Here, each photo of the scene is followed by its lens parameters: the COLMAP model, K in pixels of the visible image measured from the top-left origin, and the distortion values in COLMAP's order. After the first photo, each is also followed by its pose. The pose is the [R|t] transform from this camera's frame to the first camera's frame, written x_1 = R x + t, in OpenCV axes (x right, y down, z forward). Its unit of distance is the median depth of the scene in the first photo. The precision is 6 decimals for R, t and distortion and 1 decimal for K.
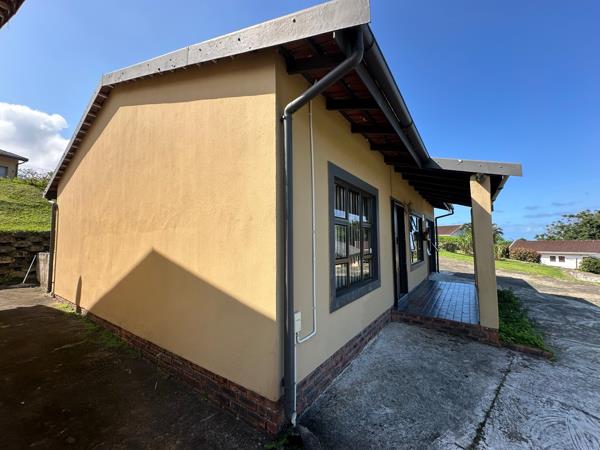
lens RADIAL K [[236.7, 0, 299.5], [0, 236.7, 224.0], [0, 0, 1]] dist [-0.001480, 0.000126]
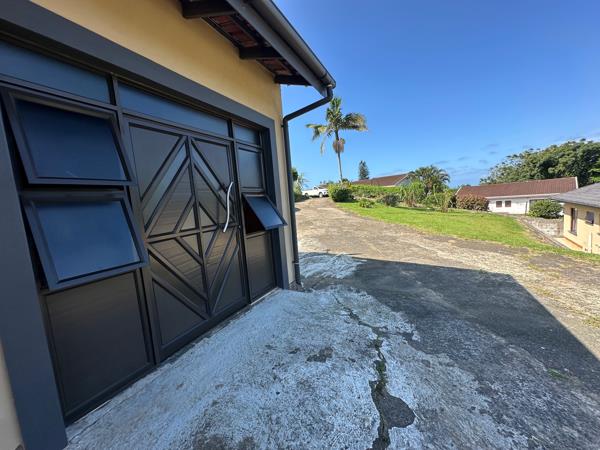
lens RADIAL K [[236.7, 0, 300.8], [0, 236.7, 225.9], [0, 0, 1]] dist [-0.001480, 0.000126]
pose [[0.984034, -0.093259, 0.151591, 0.202108], [0.066183, 0.982387, 0.174746, 0.023409], [-0.165218, -0.161924, 0.972874, 0.252356]]
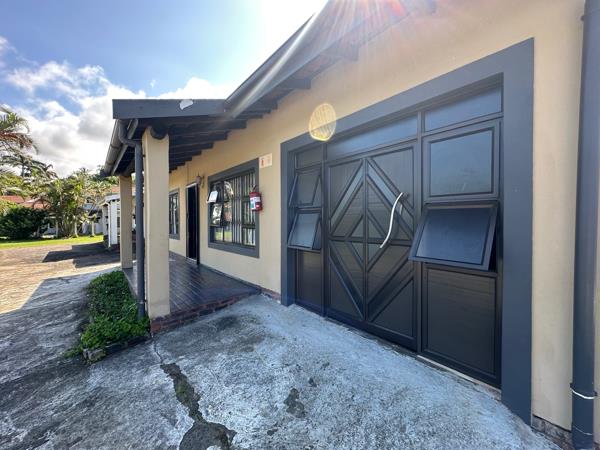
lens RADIAL K [[236.7, 0, 297.5], [0, 236.7, 225.0], [0, 0, 1]] dist [-0.001480, 0.000126]
pose [[-0.235029, 0.027359, -0.971603, 0.277206], [0.078768, 0.996852, 0.009017, 0.028326], [0.968792, -0.074412, -0.236444, 0.337092]]
